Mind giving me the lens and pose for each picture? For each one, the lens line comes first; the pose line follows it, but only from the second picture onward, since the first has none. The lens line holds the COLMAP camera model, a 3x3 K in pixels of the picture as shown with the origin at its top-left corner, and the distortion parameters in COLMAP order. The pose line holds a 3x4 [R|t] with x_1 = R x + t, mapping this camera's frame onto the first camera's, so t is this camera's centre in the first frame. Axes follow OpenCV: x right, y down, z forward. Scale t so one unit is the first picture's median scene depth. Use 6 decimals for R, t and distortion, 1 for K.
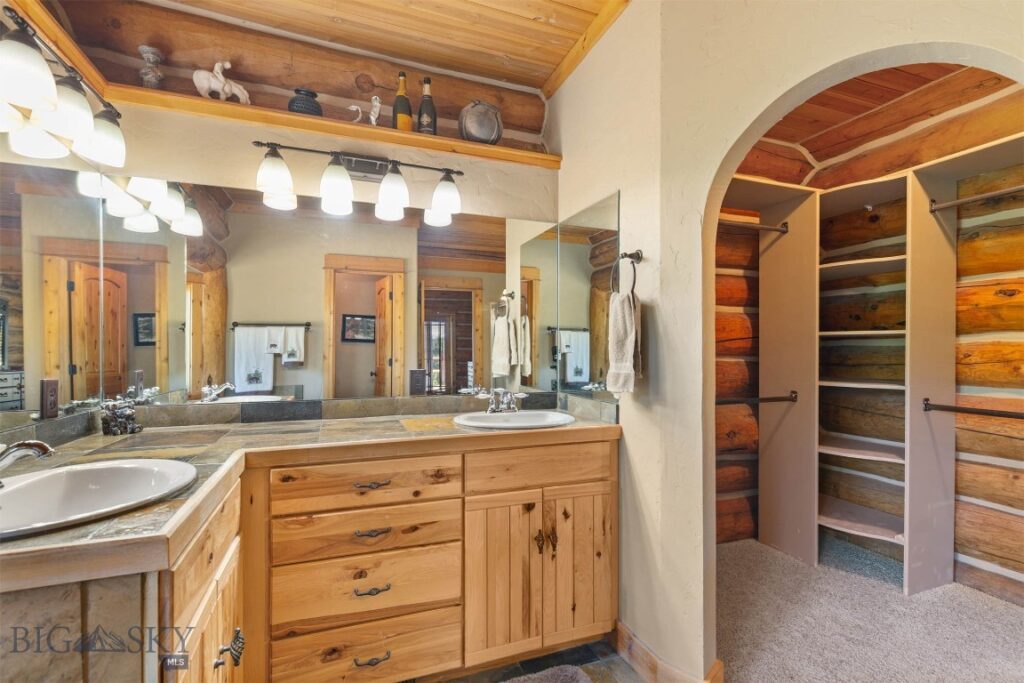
lens RADIAL K [[461.9, 0, 510.3], [0, 461.9, 356.9], [0, 0, 1]] dist [0.005271, 0.000333]
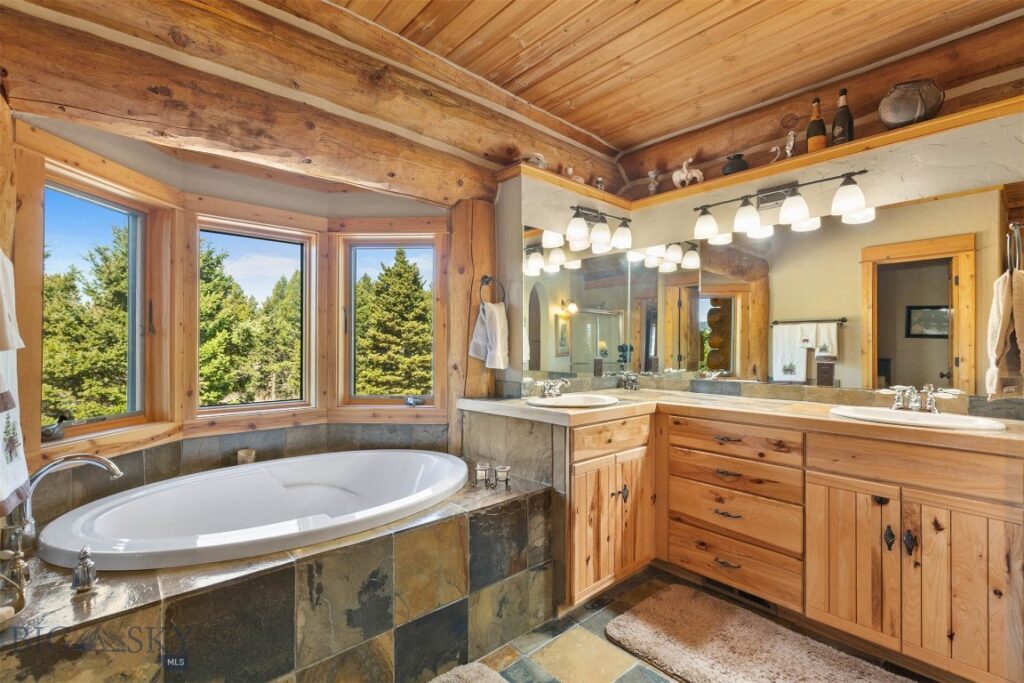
lens RADIAL K [[461.6, 0, 513.1], [0, 461.6, 348.0], [0, 0, 1]] dist [0.003630, -0.000144]
pose [[0.361671, 0.005919, -0.932287, 0.654952], [-0.014641, 0.999893, 0.000669, 0.004821], [0.932191, 0.013408, 0.361719, -0.106238]]
